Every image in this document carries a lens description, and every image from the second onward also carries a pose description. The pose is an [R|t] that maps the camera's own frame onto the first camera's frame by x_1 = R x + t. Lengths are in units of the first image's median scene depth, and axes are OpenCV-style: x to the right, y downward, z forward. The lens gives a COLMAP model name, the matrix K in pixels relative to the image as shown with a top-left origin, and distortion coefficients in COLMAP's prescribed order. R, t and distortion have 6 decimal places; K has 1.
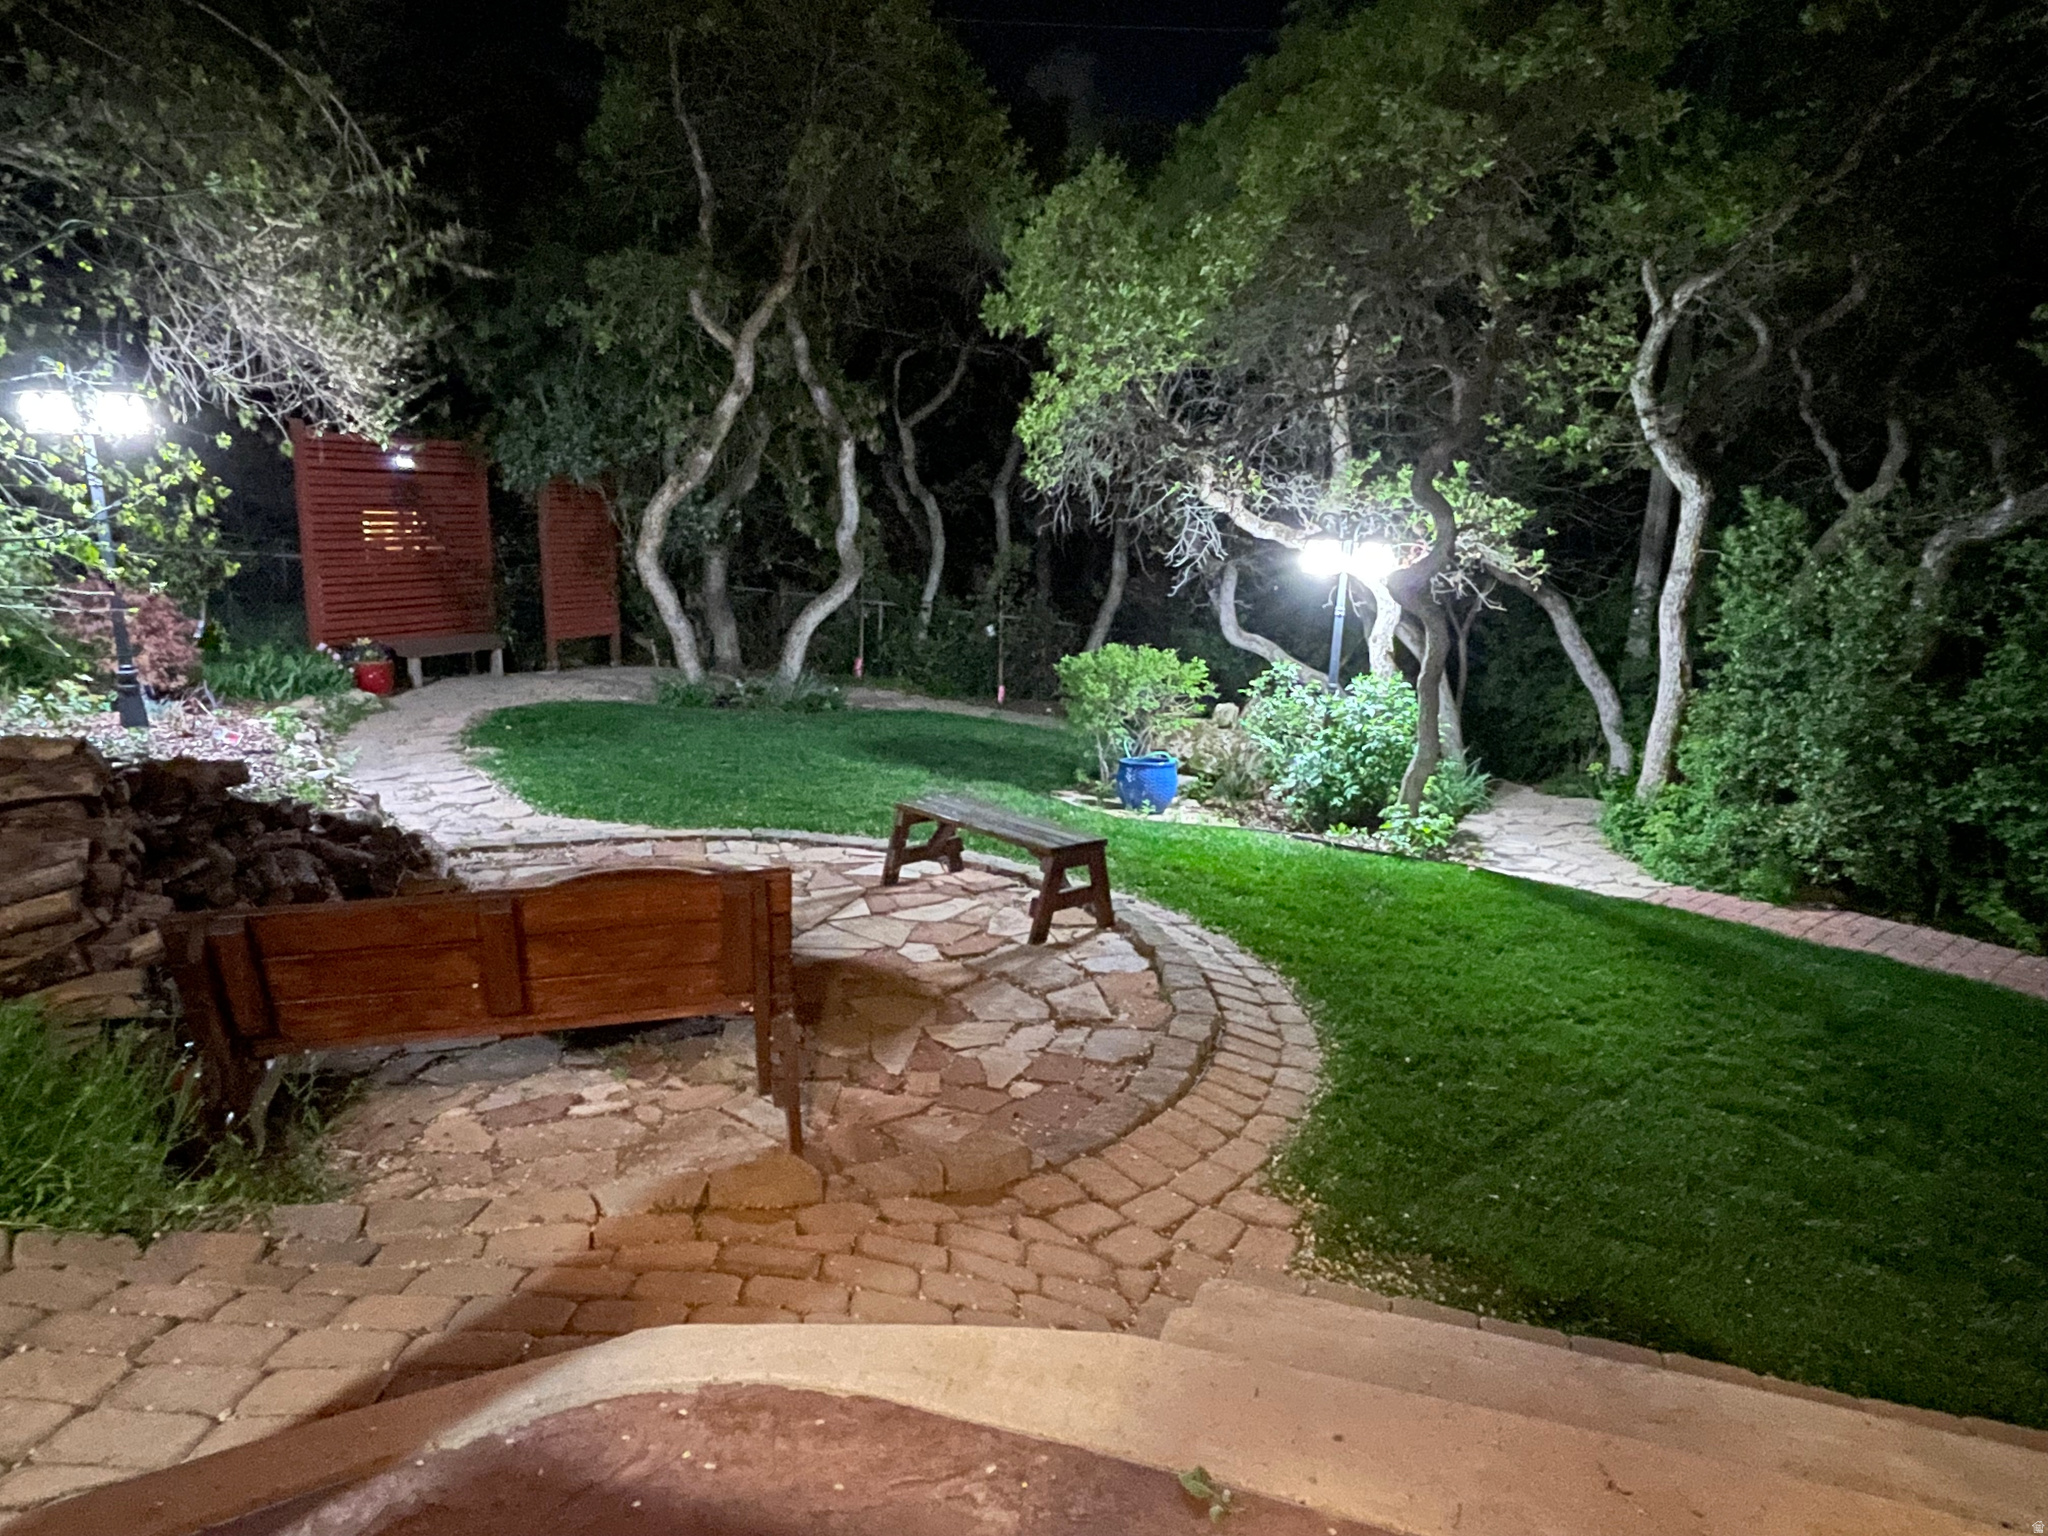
lens RADIAL K [[1275.7, 0, 1037.0], [0, 1275.7, 784.9], [0, 0, 1]] dist [0.004904, -0.007290]
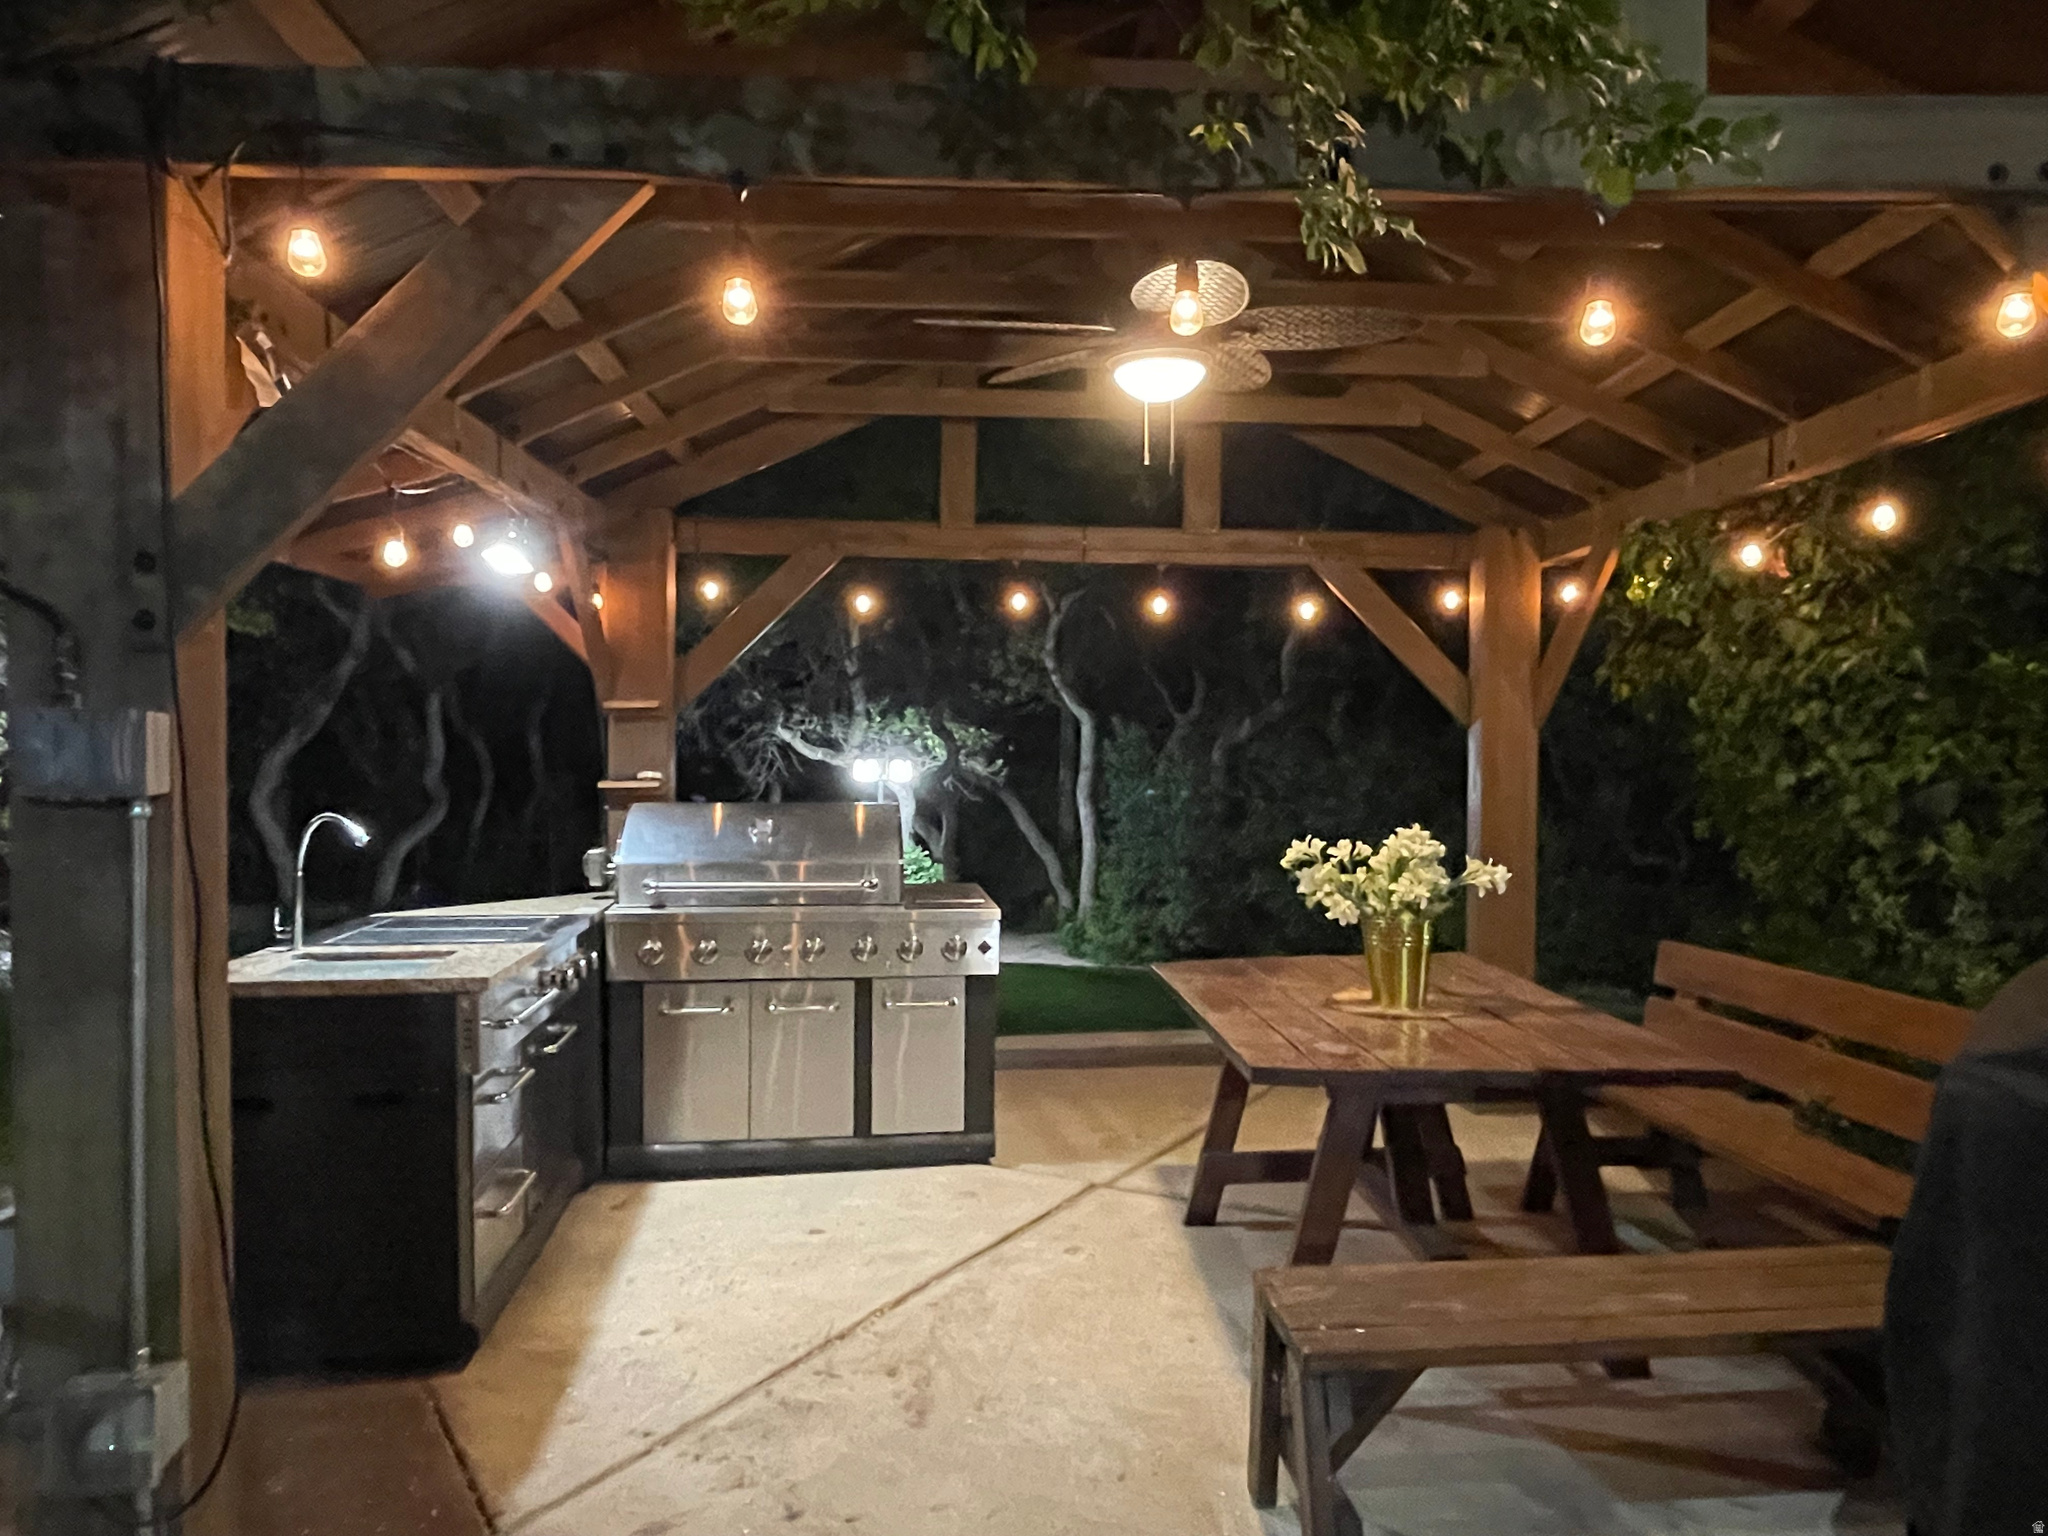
lens RADIAL K [[1375.7, 0, 1031.7], [0, 1375.7, 774.2], [0, 0, 1]] dist [0.001071, -0.015813]
pose [[0.913223, -0.046121, 0.404842, -0.230149], [0.118148, 0.980861, -0.154770, 0.088766], [-0.389956, 0.189170, 0.901193, -0.473543]]
